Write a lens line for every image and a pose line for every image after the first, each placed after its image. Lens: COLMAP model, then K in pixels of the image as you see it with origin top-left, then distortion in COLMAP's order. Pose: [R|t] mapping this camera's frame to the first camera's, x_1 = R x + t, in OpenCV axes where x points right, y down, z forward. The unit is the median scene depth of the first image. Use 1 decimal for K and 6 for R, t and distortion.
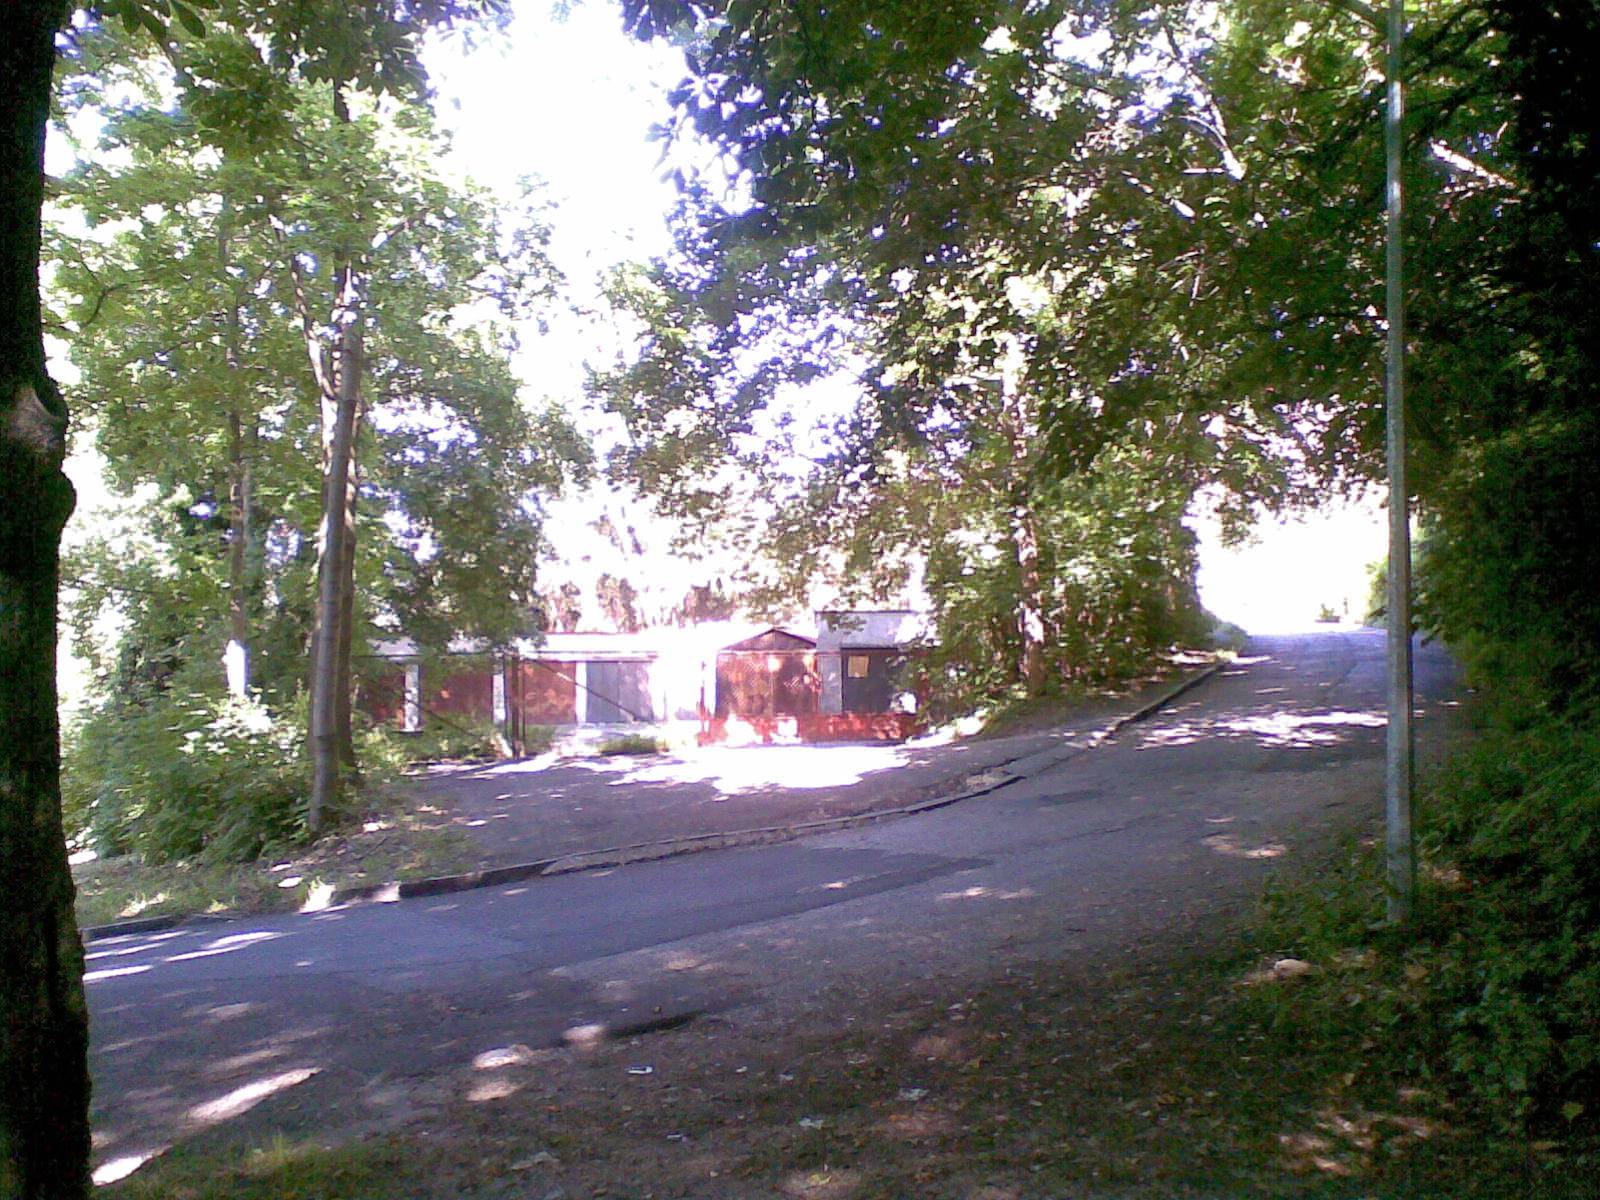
lens RADIAL K [[1403.3, 0, 800.0], [0, 1403.3, 600.0], [0, 0, 1]] dist [-0.009025, 0.002275]
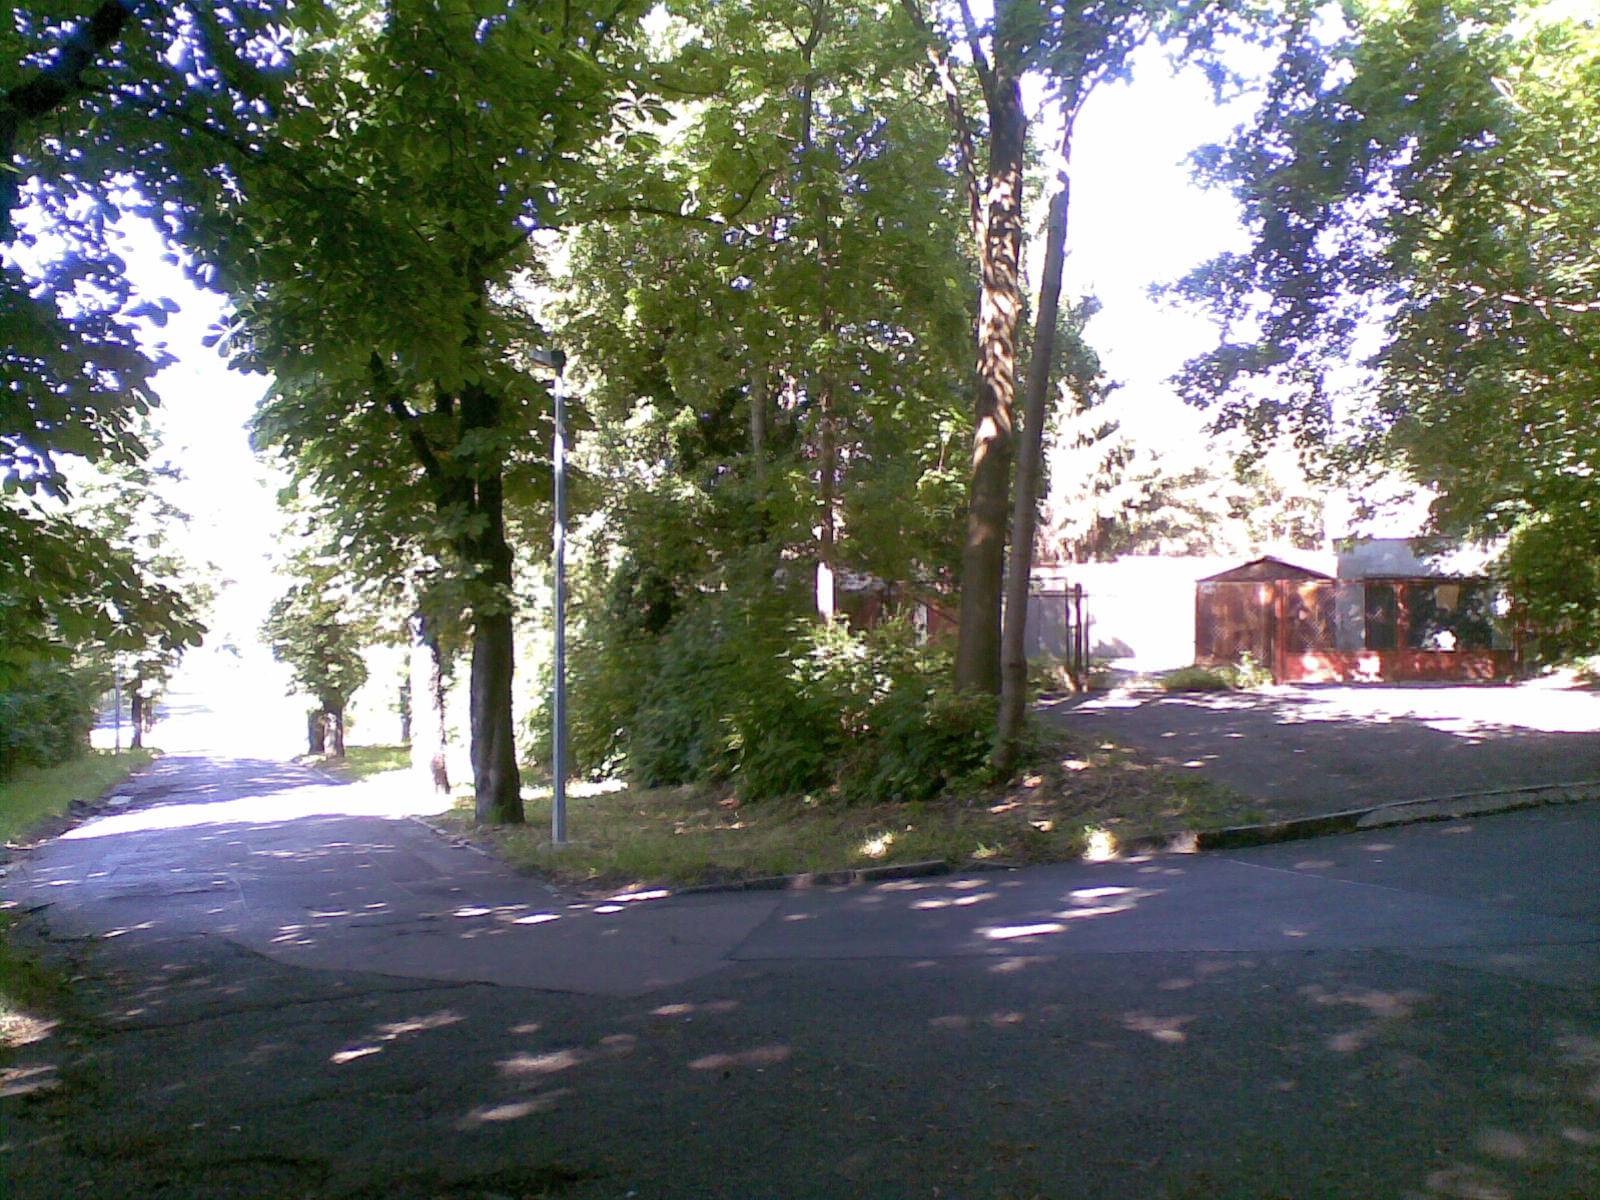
lens RADIAL K [[1403.3, 0, 800.0], [0, 1403.3, 600.0], [0, 0, 1]] dist [-0.009025, 0.002275]
pose [[0.983600, 0.005826, -0.180272, -0.217612], [0.001820, 0.999107, 0.042221, 0.012473], [0.180357, -0.041857, 0.982710, 0.064459]]
